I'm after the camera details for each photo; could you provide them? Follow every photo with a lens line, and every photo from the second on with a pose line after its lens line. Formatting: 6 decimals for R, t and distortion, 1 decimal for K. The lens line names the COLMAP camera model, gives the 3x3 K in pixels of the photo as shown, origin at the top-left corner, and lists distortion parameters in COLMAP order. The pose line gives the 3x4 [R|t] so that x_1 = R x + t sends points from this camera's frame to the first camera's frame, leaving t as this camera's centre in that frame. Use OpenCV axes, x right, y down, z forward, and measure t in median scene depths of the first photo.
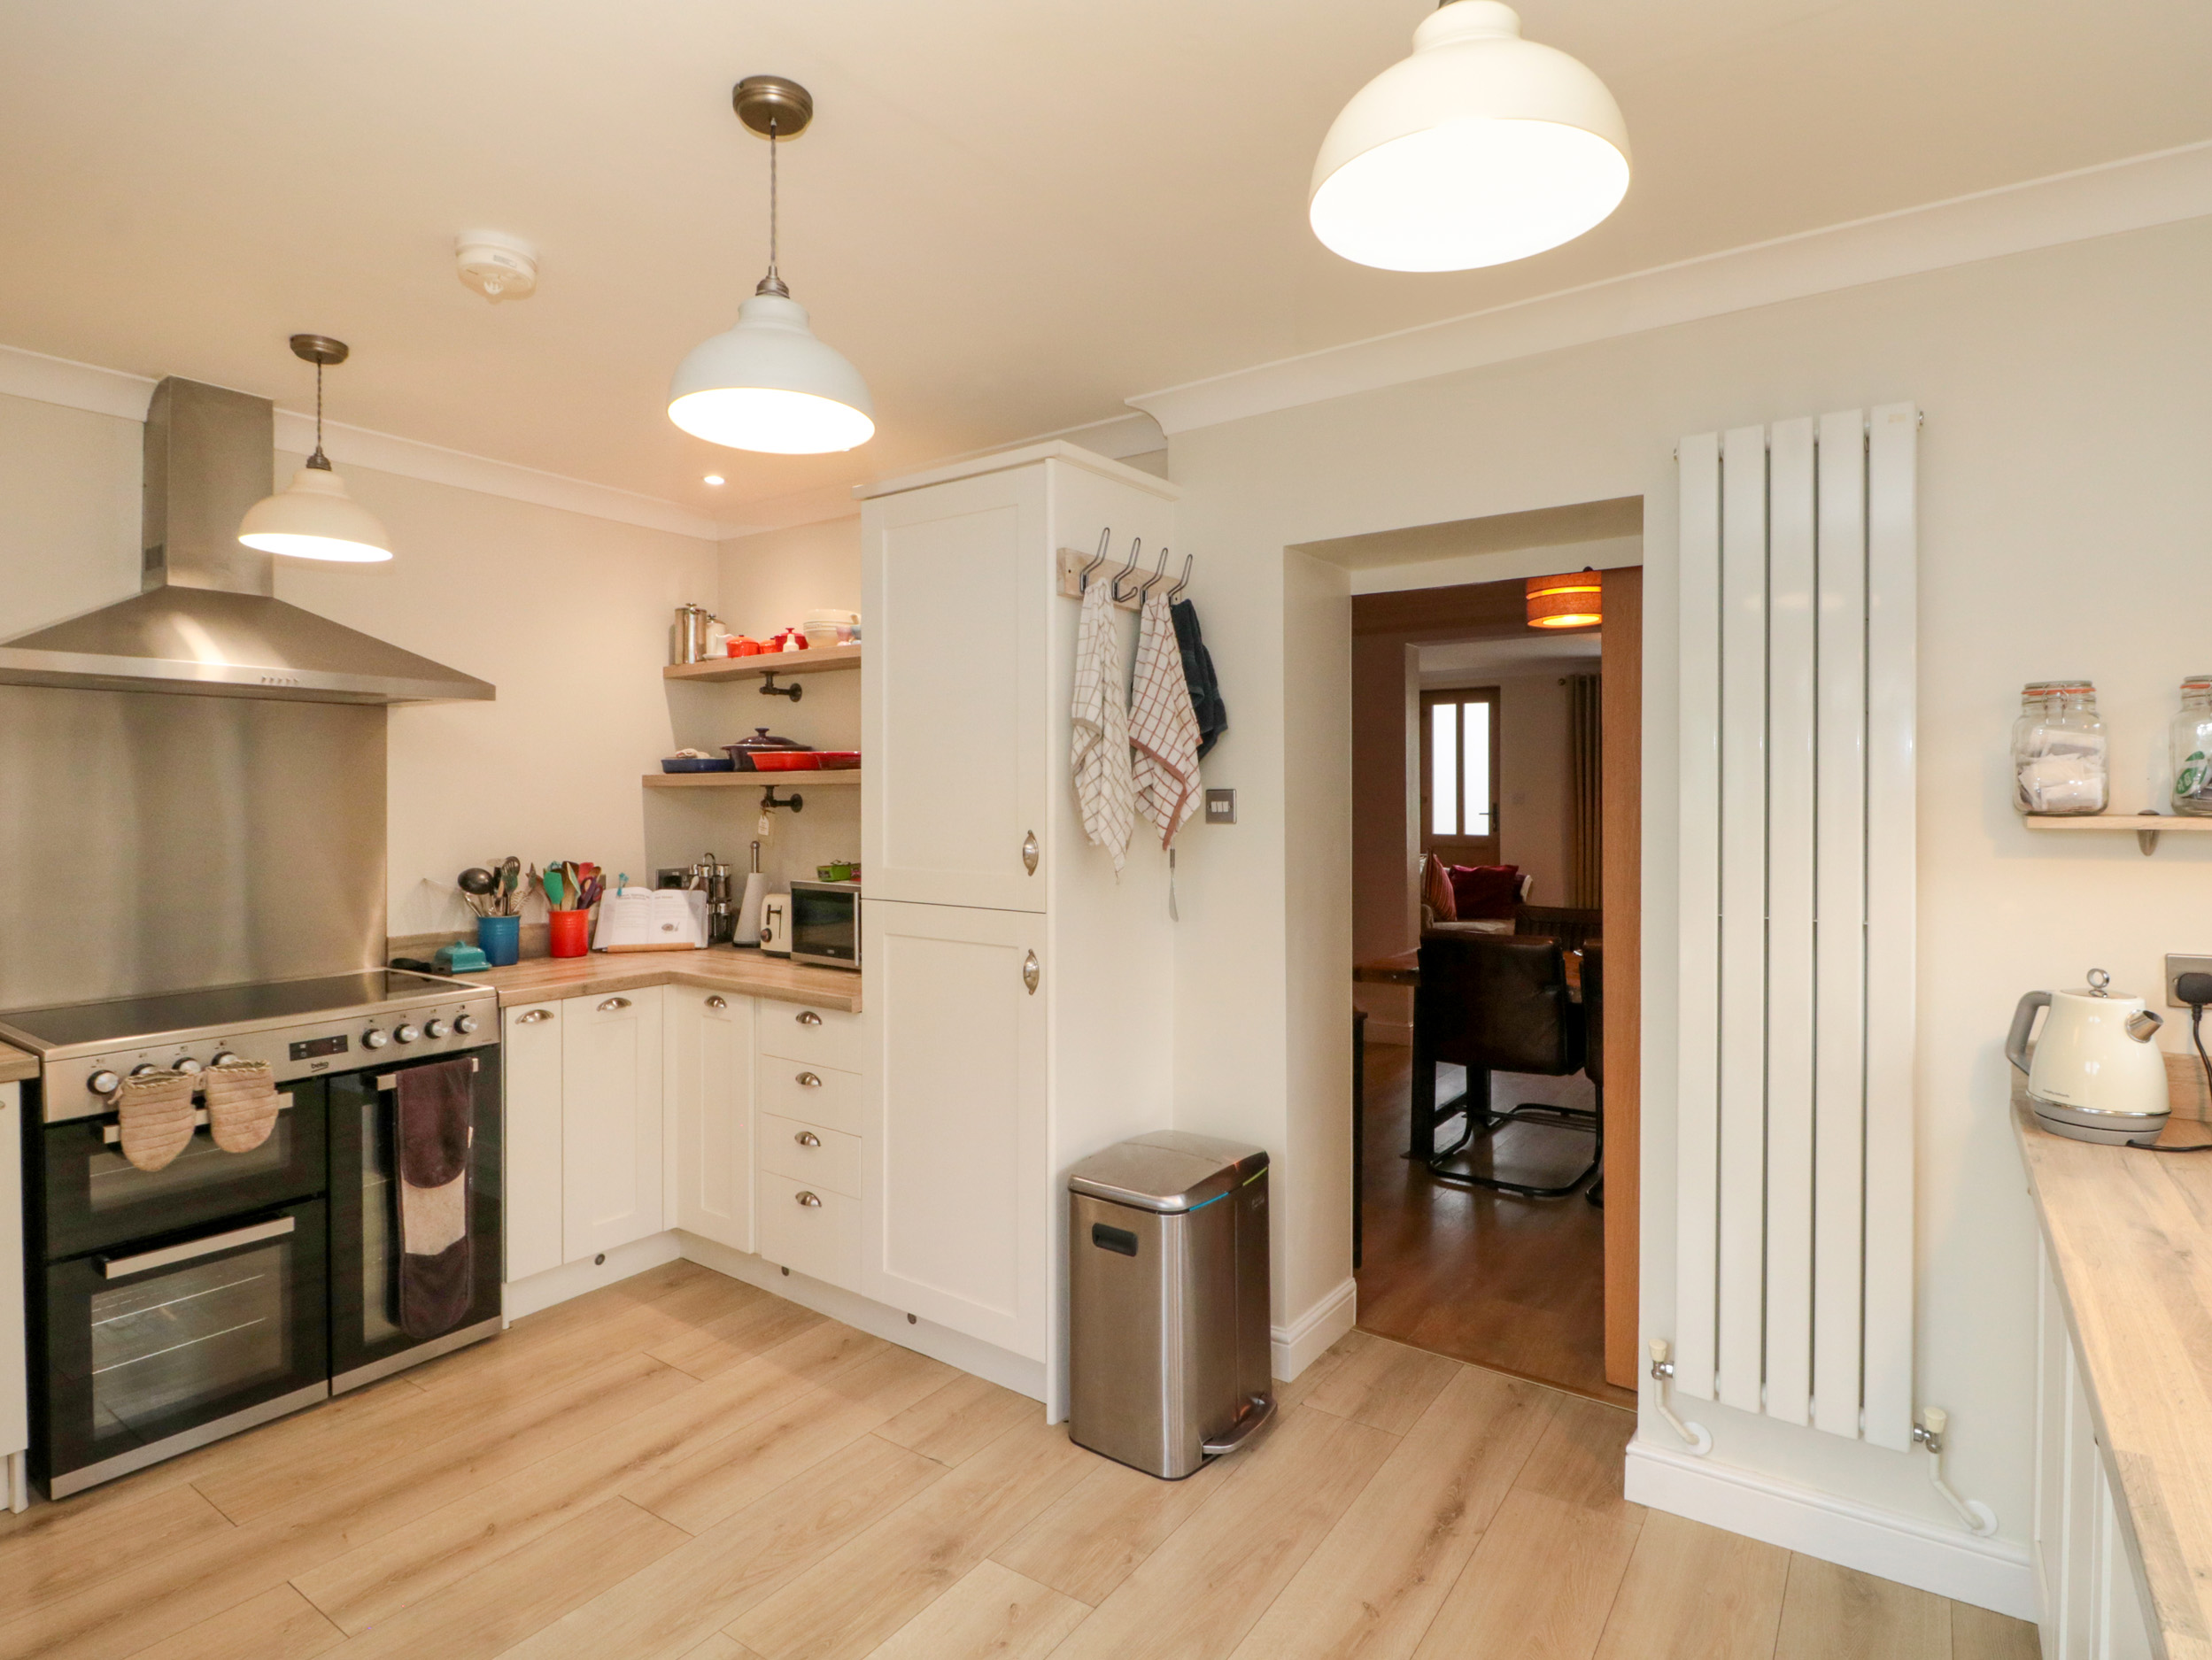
lens RADIAL K [[1182.6, 0, 1128.0], [0, 1182.6, 807.0], [0, 0, 1]] dist [0.004850, -0.014964]
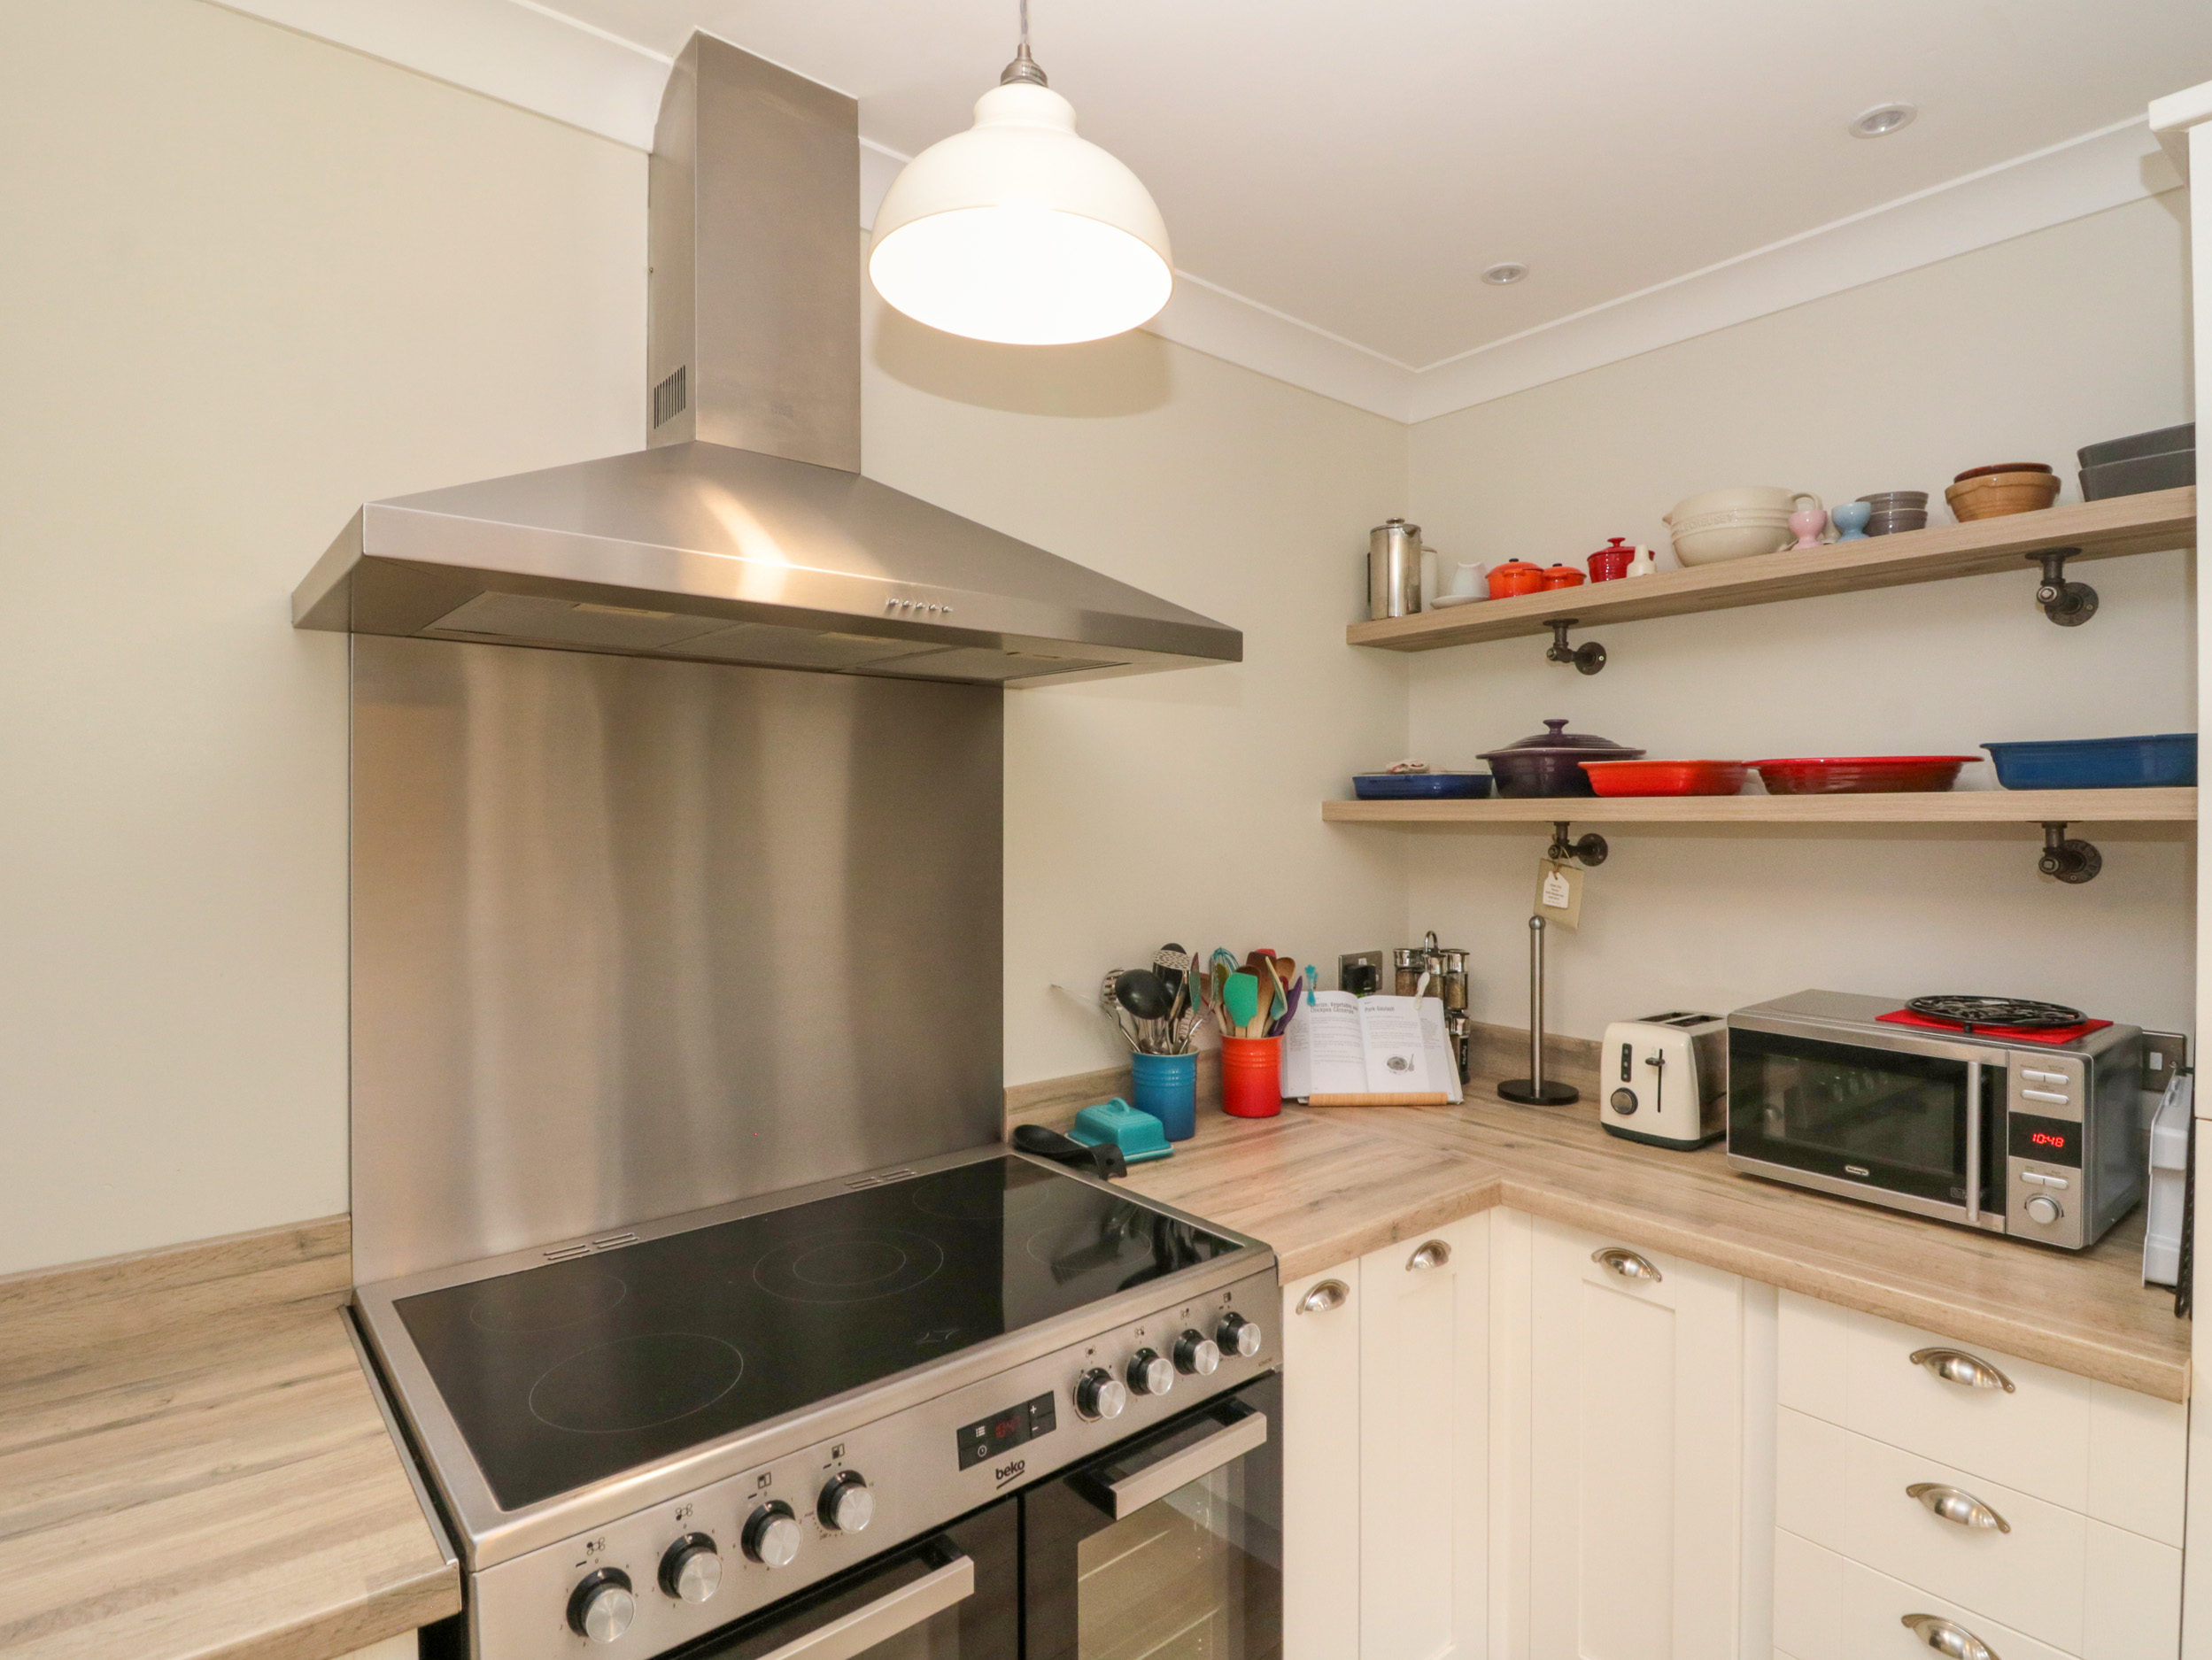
lens RADIAL K [[1182.6, 0, 1122.9], [0, 1182.6, 839.3], [0, 0, 1]] dist [0.004850, -0.014964]
pose [[0.961252, 0.005880, -0.275610, -0.372785], [-0.002477, 0.999916, 0.012694, -0.016791], [0.275661, -0.011519, 0.961186, 0.419363]]
